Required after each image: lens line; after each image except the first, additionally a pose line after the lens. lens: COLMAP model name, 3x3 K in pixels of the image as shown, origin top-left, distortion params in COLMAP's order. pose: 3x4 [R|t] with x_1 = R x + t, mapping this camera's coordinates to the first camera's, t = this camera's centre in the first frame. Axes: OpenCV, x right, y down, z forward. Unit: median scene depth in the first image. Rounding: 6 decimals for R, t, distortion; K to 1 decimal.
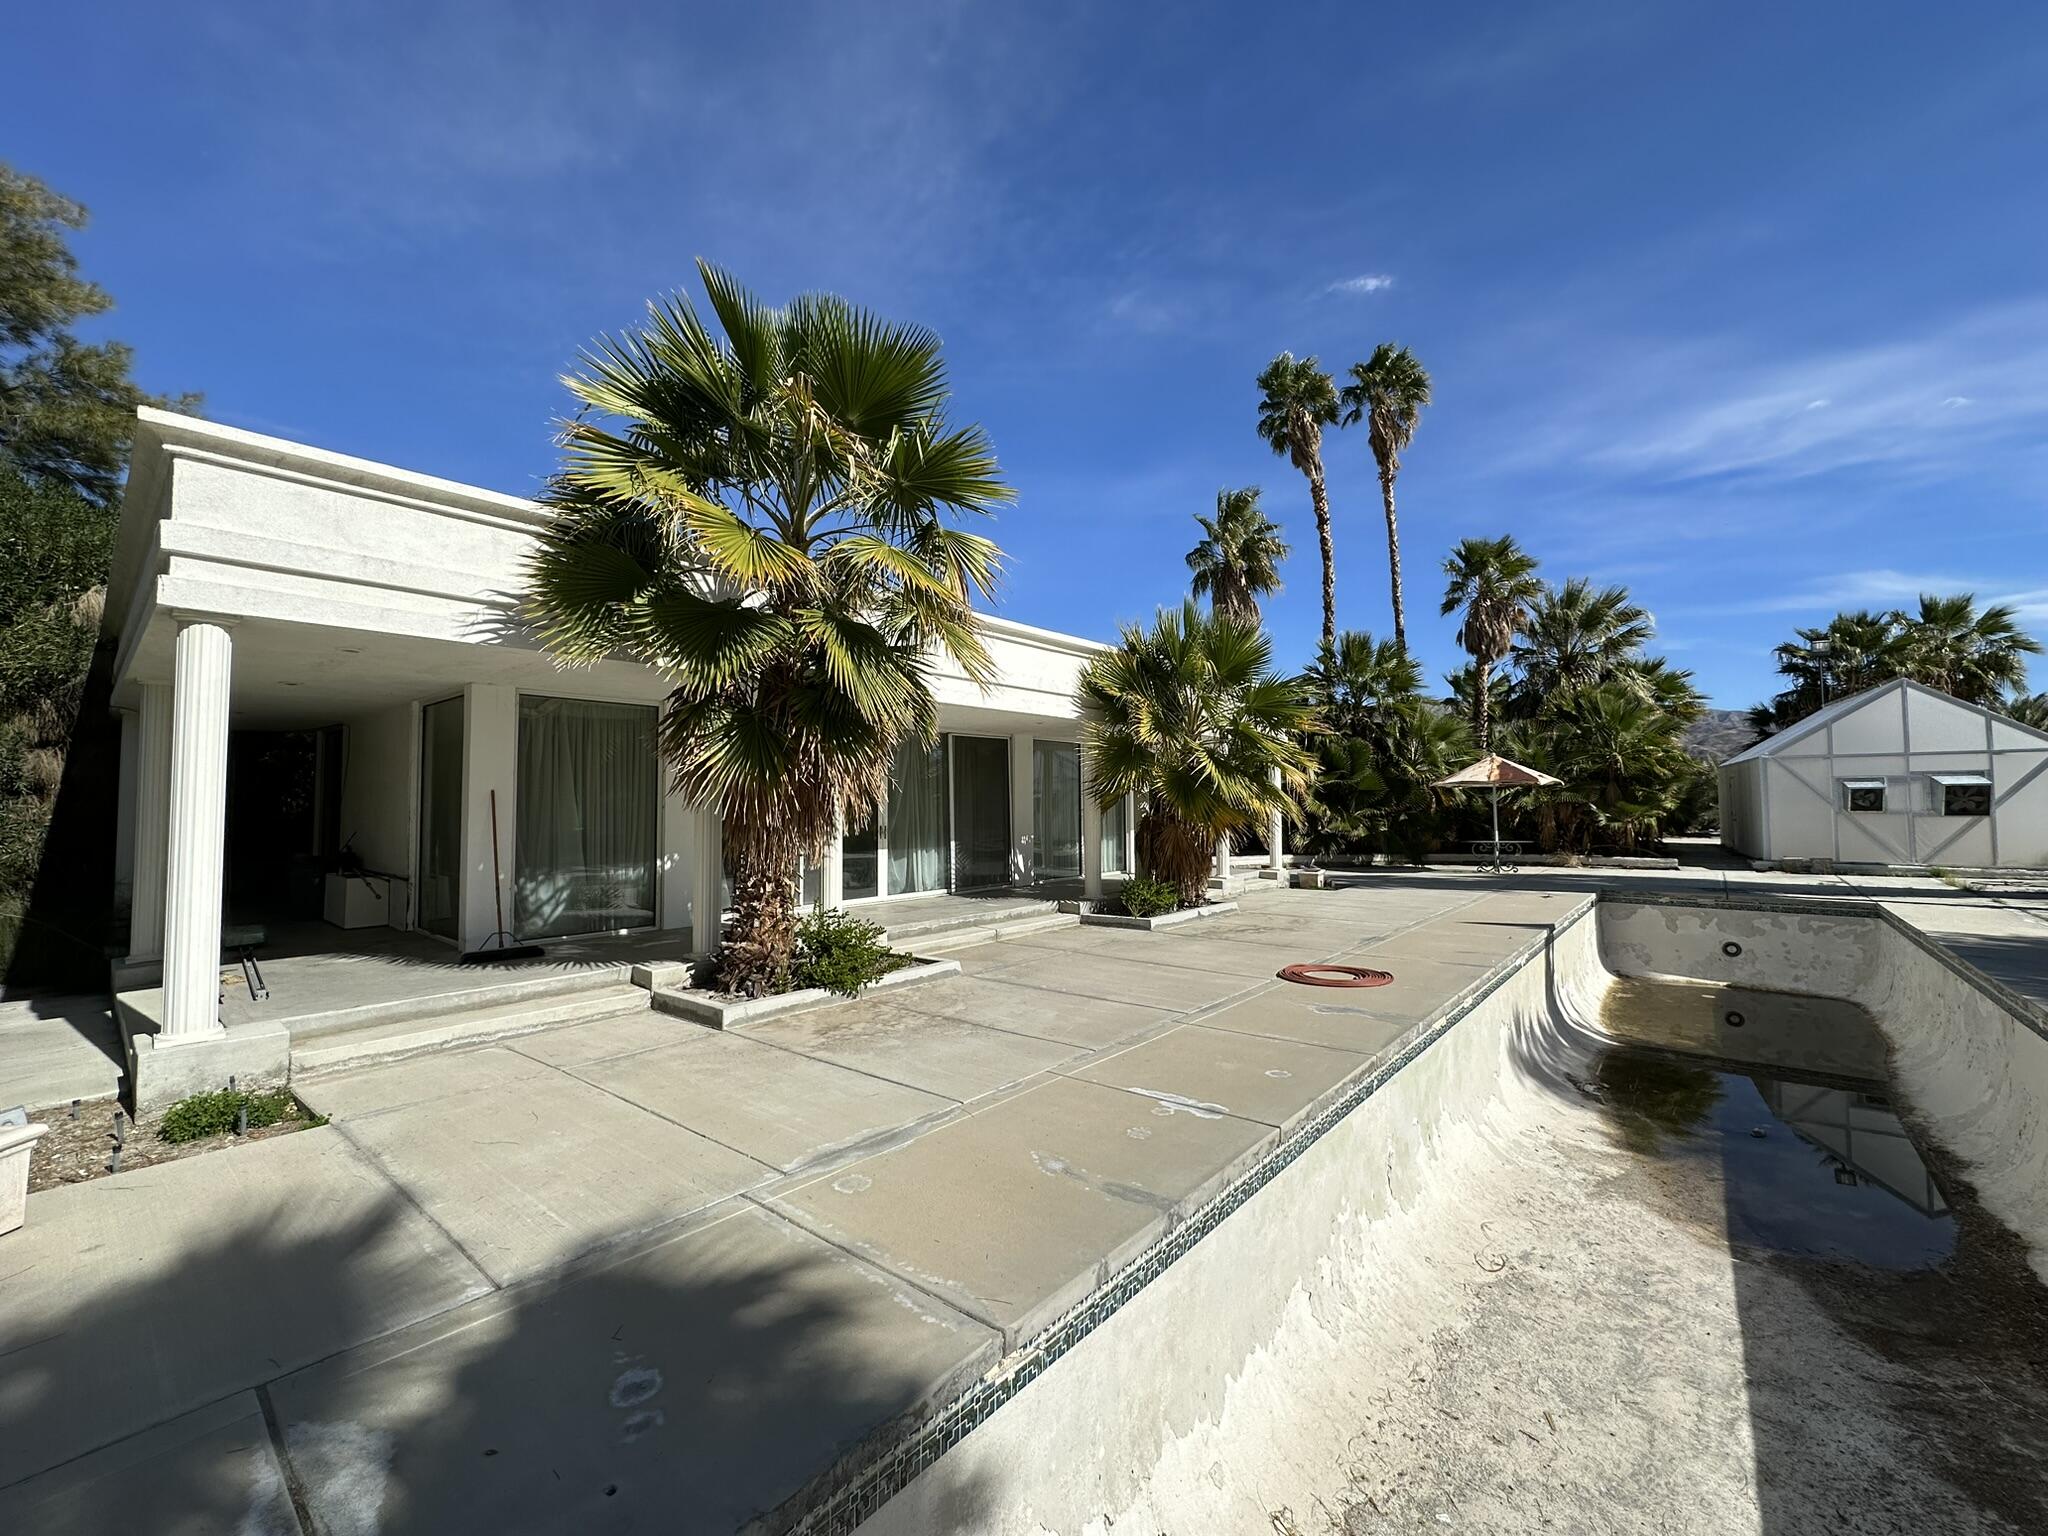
lens RADIAL K [[819.6, 0, 1021.7], [0, 819.6, 765.5], [0, 0, 1]] dist [0.001776, 0.000033]
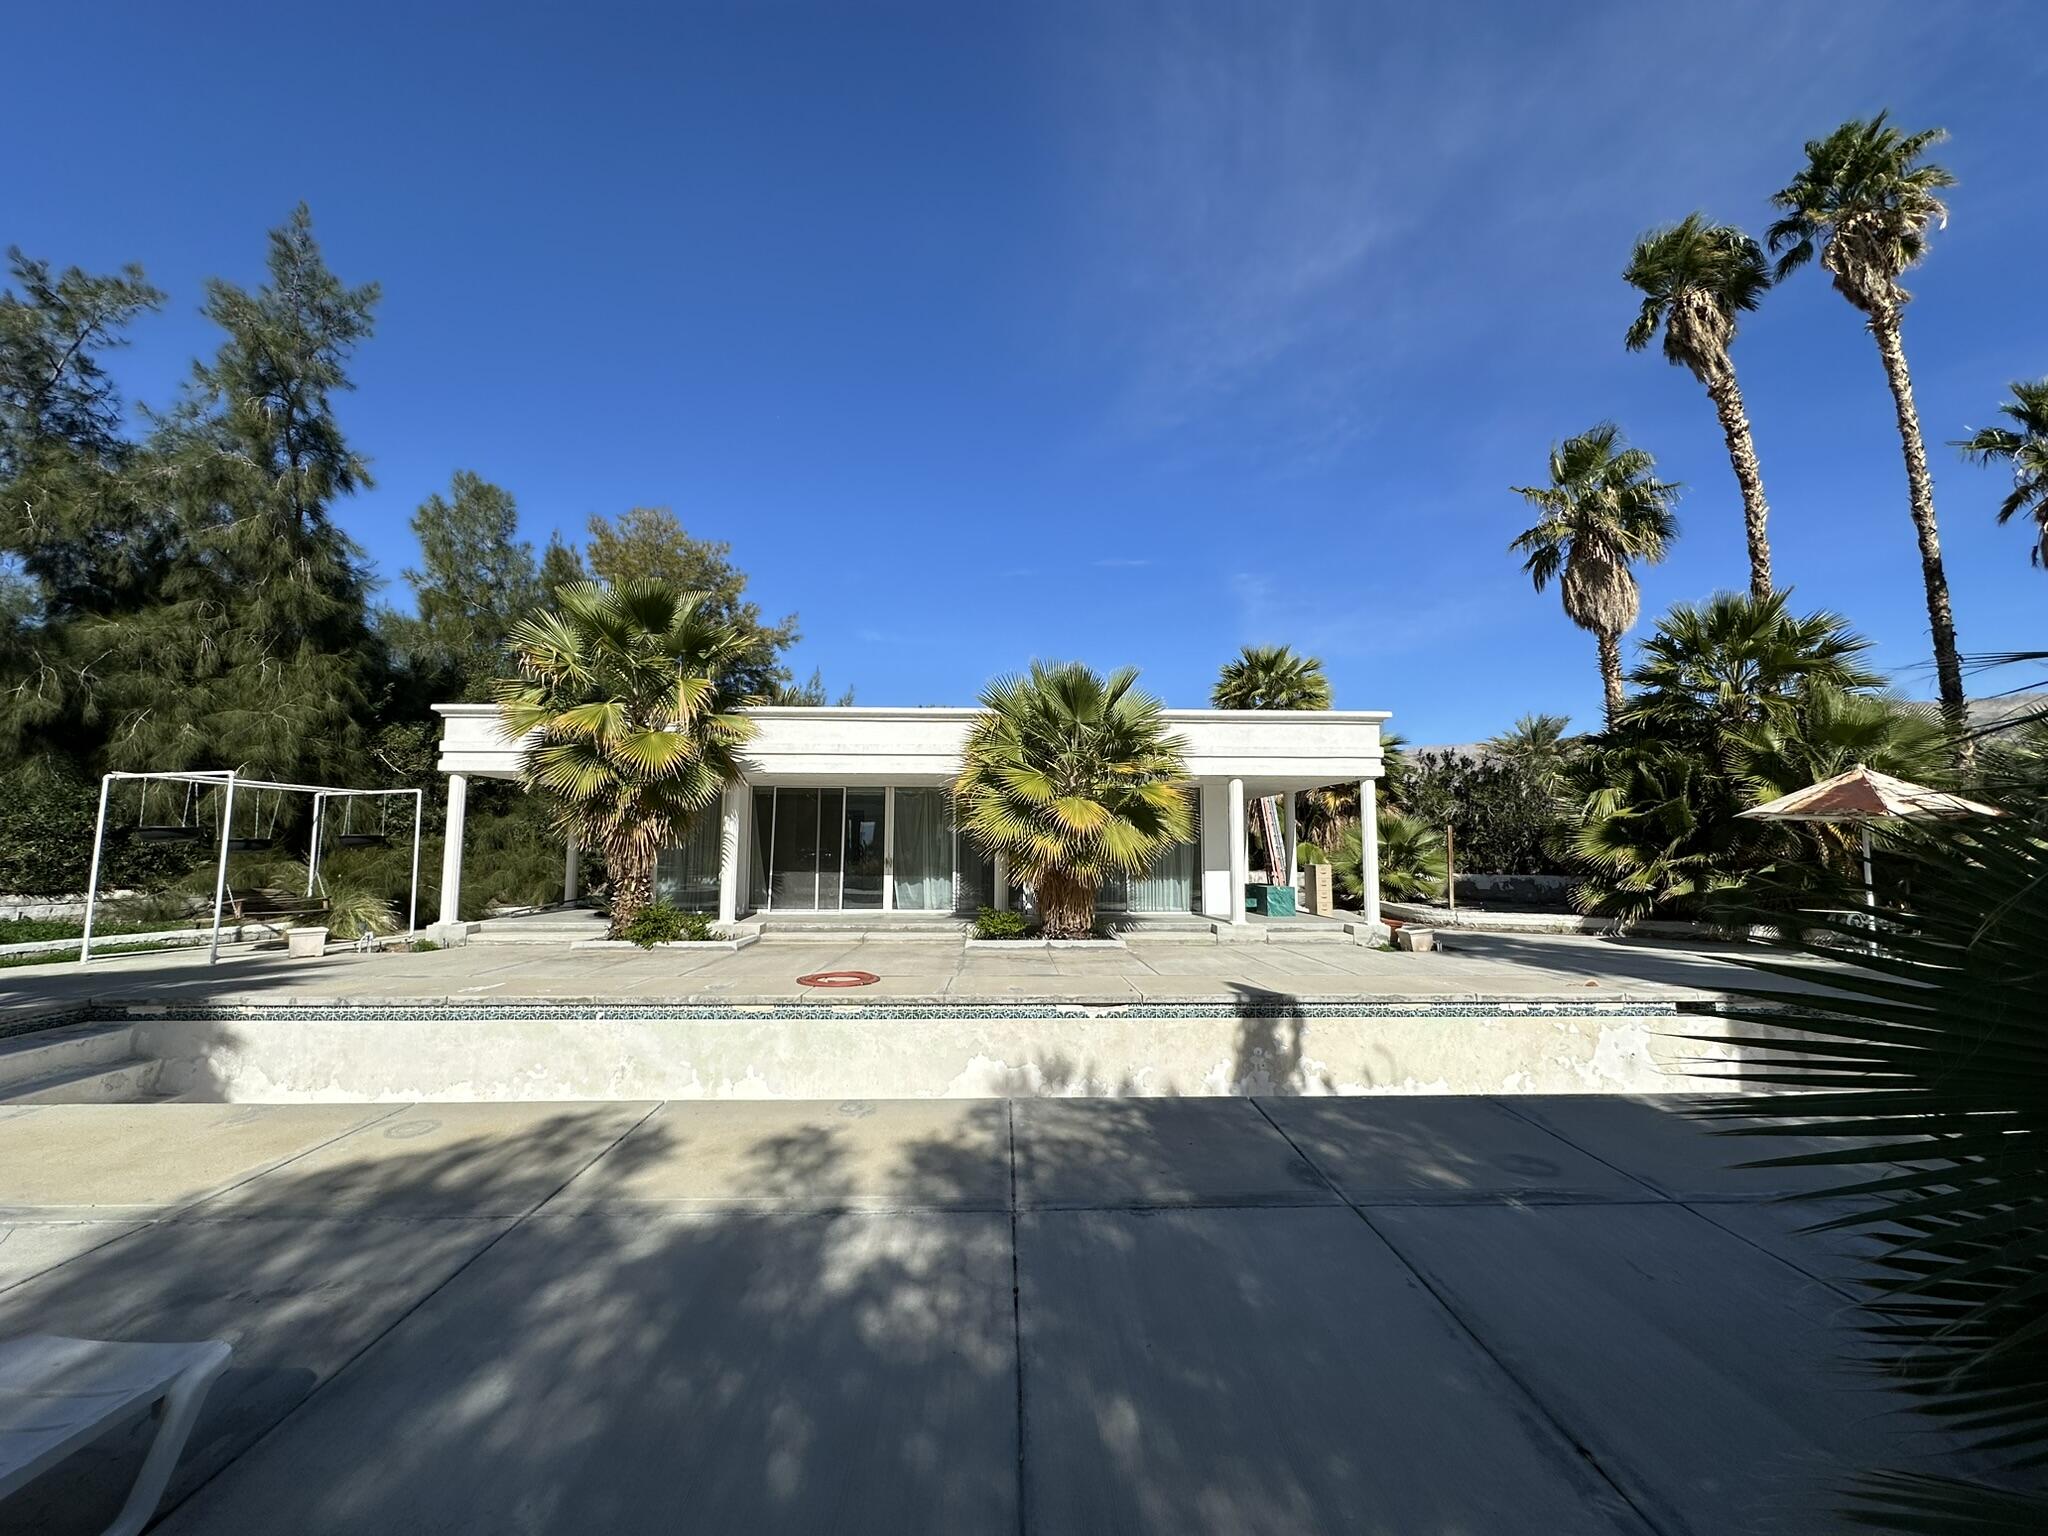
lens RADIAL K [[819.6, 0, 1021.3], [0, 819.6, 769.5], [0, 0, 1]] dist [0.001776, 0.000033]
pose [[0.675074, -0.060076, -0.735300, 0.698341], [0.027868, 0.998044, -0.055958, 0.005478], [0.737223, 0.017285, 0.675428, 0.159316]]
